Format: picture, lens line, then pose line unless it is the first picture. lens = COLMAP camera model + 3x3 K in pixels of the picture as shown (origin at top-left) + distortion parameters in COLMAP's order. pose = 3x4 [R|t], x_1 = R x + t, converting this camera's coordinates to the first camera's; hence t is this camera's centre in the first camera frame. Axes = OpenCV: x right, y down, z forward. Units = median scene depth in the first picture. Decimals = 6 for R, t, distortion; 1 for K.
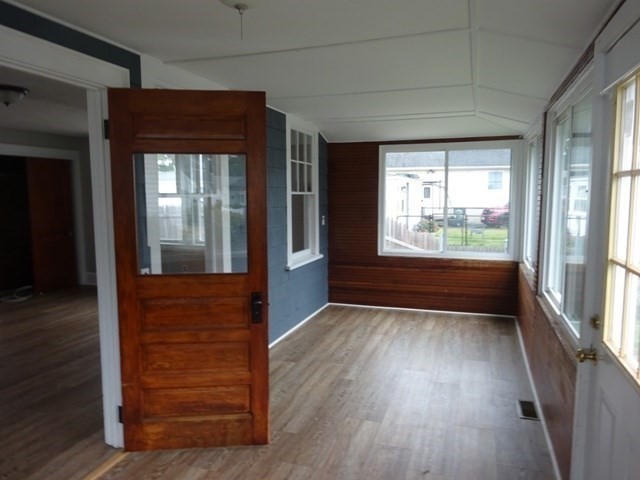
lens RADIAL K [[468.6, 0, 320.0], [0, 468.6, 240.0], [0, 0, 1]] dist [-0.001679, -0.004901]
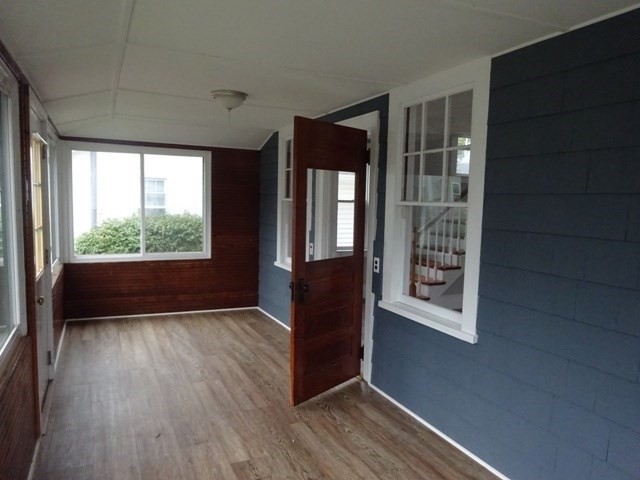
lens RADIAL K [[468.6, 0, 320.0], [0, 468.6, 240.0], [0, 0, 1]] dist [-0.001679, -0.004901]
pose [[-0.718286, 0.046787, -0.694173, 0.580853], [-0.094619, 0.981898, 0.164085, -0.167716], [0.689284, 0.183542, -0.700856, 1.612081]]
